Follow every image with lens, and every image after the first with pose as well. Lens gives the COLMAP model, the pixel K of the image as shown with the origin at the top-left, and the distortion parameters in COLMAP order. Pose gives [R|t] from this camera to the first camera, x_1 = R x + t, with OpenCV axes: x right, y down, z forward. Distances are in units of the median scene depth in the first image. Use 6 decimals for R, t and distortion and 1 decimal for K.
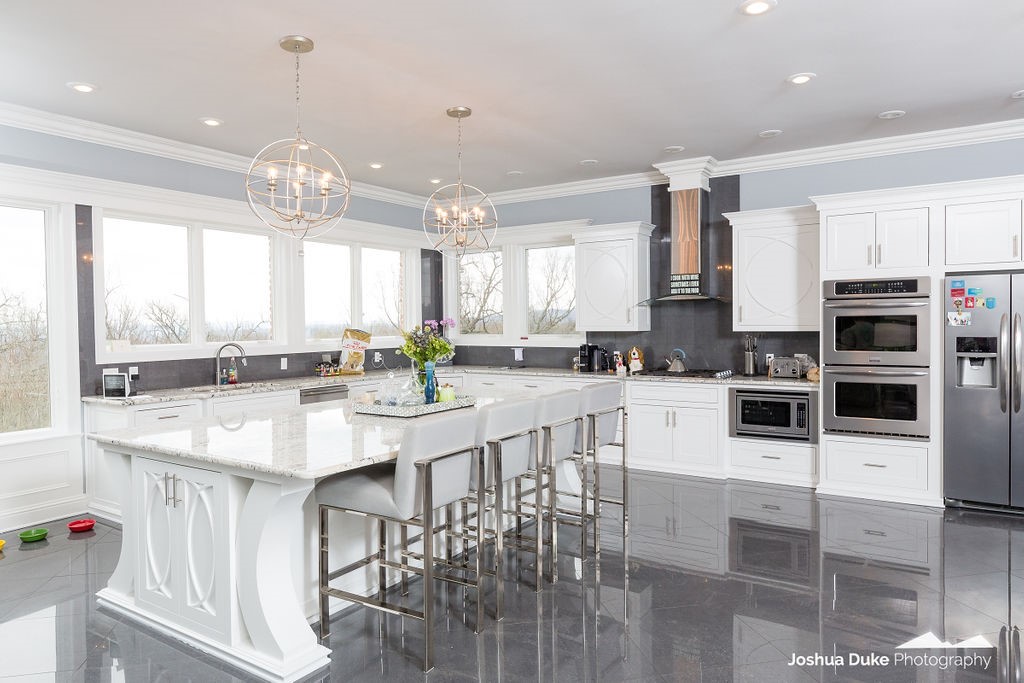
lens RADIAL K [[659.5, 0, 508.0], [0, 659.5, 339.5], [0, 0, 1]] dist [0.008408, -0.009292]
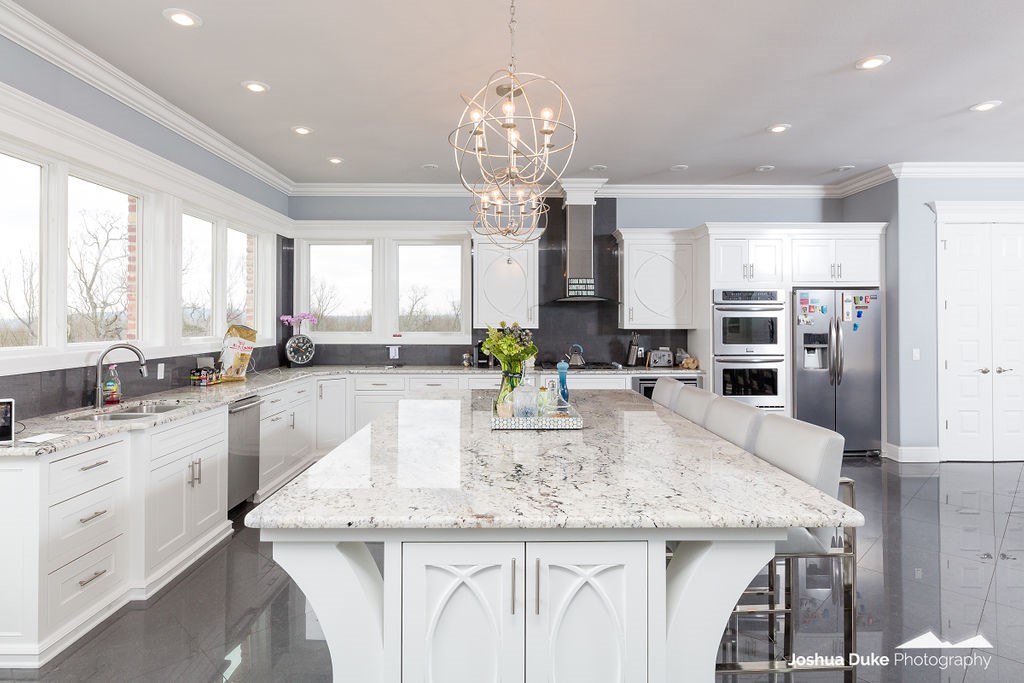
lens RADIAL K [[571.2, 0, 505.8], [0, 571.2, 314.8], [0, 0, 1]] dist [0.004575, -0.002668]
pose [[0.829681, 0.016450, 0.557995, -0.420260], [0.004896, 0.999313, -0.036739, -0.001072], [-0.558216, 0.033213, 0.829031, 0.282500]]
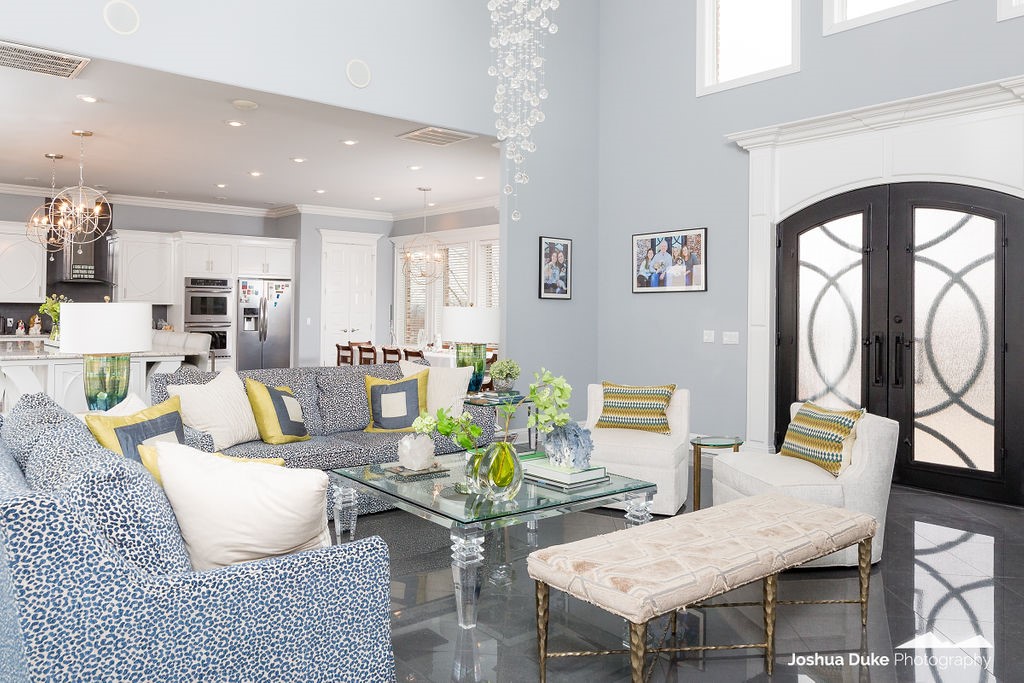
lens RADIAL K [[756.0, 0, 464.9], [0, 756.0, 298.7], [0, 0, 1]] dist [-0.003844, 0.004336]
pose [[0.321902, 0.024729, 0.946450, -1.147385], [0.007679, 0.999558, -0.028728, 0.034437], [-0.946742, 0.016515, 0.321570, -0.382045]]
